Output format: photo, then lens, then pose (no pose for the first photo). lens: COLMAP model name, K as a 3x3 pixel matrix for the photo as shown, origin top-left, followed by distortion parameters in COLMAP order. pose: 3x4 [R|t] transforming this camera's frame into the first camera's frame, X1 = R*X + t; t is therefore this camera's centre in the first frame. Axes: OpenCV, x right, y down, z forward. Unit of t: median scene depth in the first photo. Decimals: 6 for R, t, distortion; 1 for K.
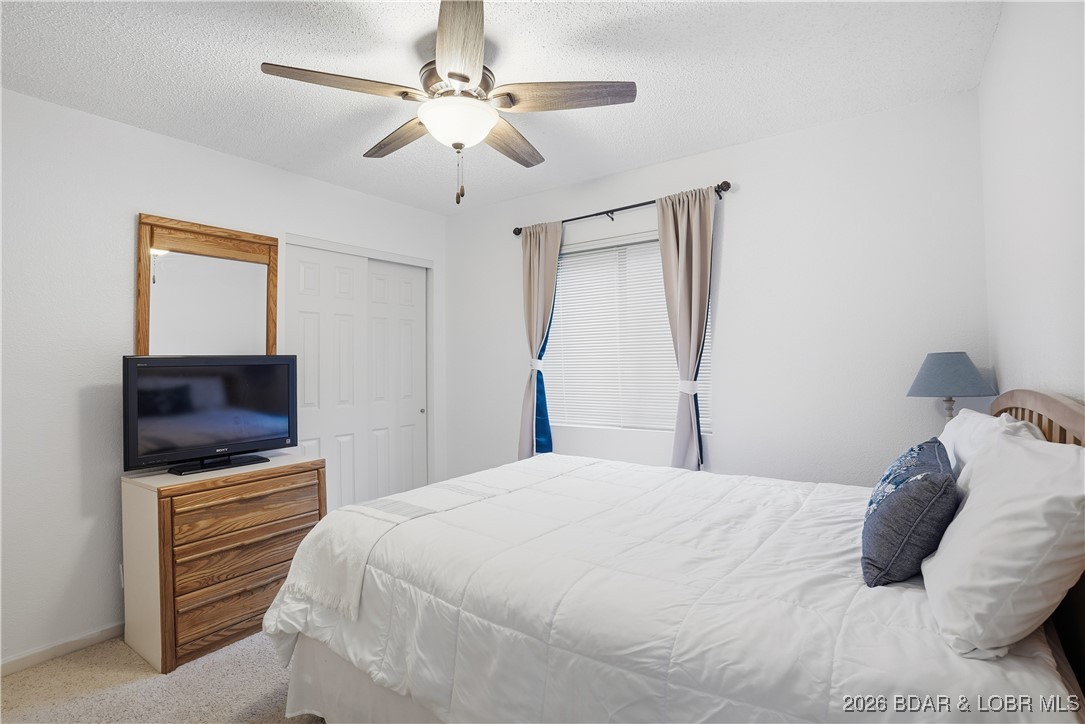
lens RADIAL K [[531.2, 0, 541.1], [0, 531.2, 358.5], [0, 0, 1]] dist [-0.048458, 0.015141]
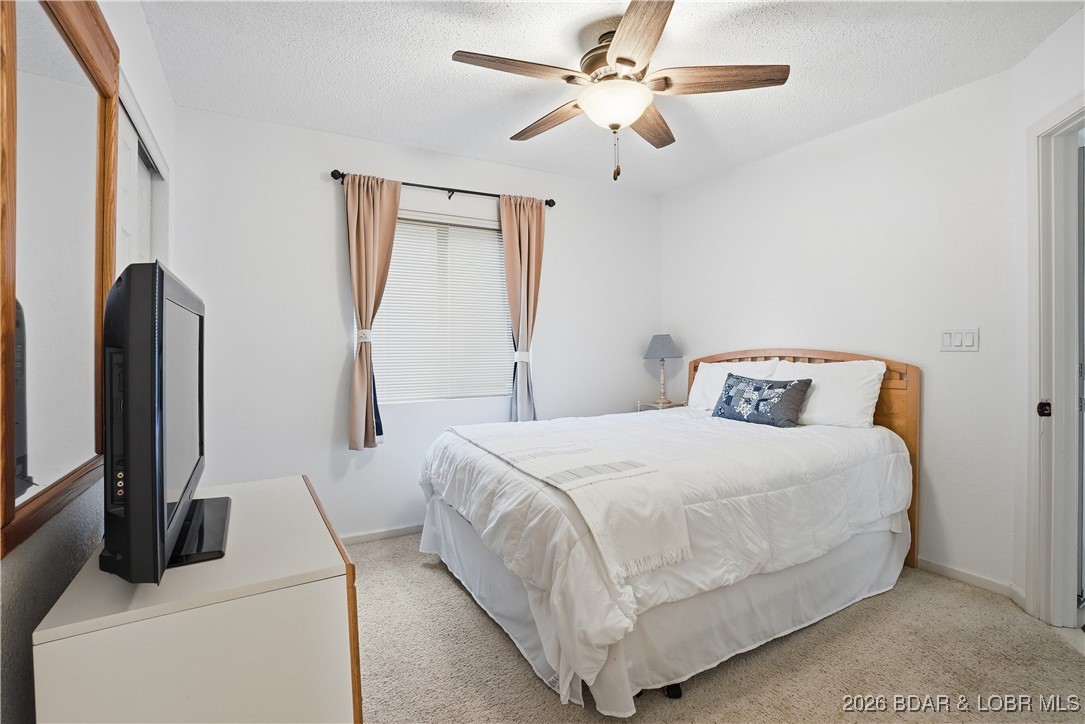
lens RADIAL K [[513.3, 0, 537.0], [0, 513.3, 357.9], [0, 0, 1]] dist [-0.061232, 0.016897]
pose [[0.397409, -0.014726, 0.917523, -1.324249], [-0.005392, 0.999817, 0.018382, 0.062190], [-0.917626, -0.012252, 0.397257, 0.806423]]
